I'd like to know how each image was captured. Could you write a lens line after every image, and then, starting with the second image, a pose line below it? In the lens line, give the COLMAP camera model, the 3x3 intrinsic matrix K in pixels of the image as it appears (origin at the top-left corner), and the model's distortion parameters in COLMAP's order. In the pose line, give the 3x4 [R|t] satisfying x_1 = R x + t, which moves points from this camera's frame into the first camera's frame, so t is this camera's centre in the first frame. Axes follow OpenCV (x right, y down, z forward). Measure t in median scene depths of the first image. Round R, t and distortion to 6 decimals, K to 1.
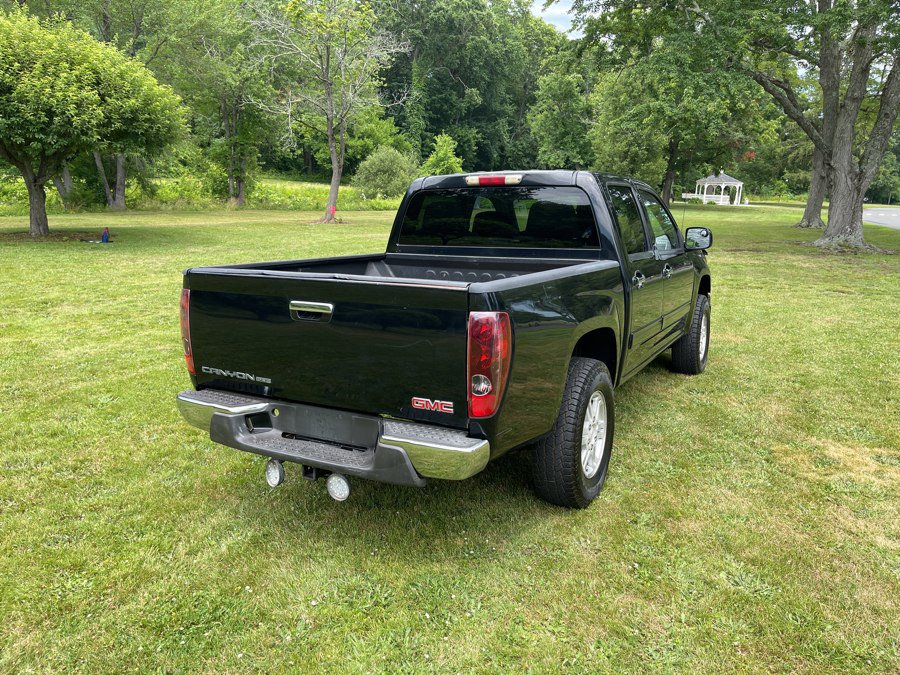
lens RADIAL K [[685.0, 0, 453.3], [0, 685.0, 330.0], [0, 0, 1]] dist [0.074650, -0.109590]
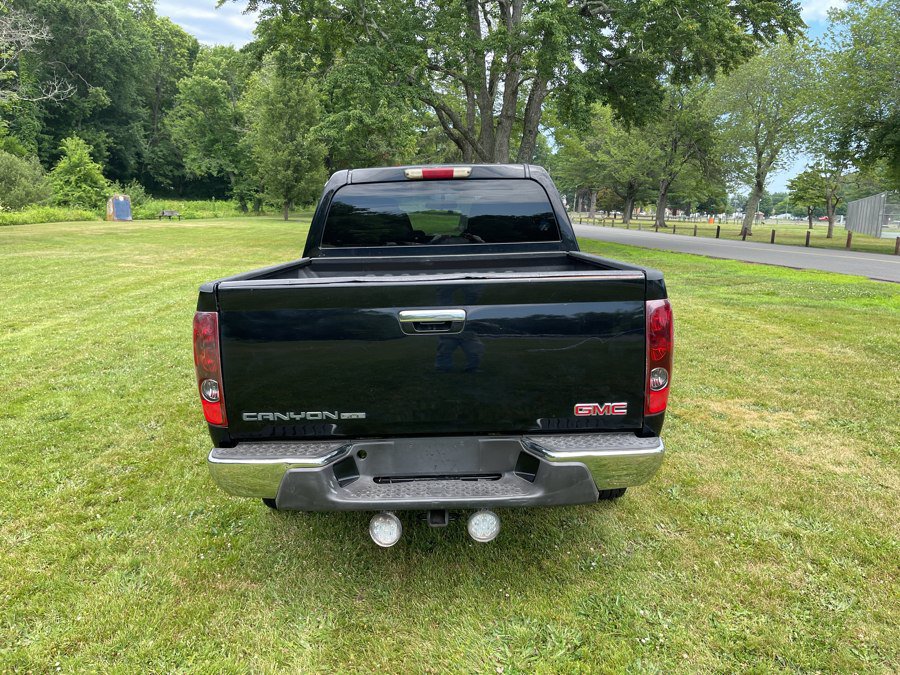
lens RADIAL K [[685.0, 0, 450.6], [0, 685.0, 329.3], [0, 0, 1]] dist [0.074650, -0.109590]
pose [[0.878627, -0.100220, 0.466874, -0.390270], [0.107413, 0.994151, 0.011261, -0.016826], [-0.465271, 0.040254, 0.884252, 0.181188]]
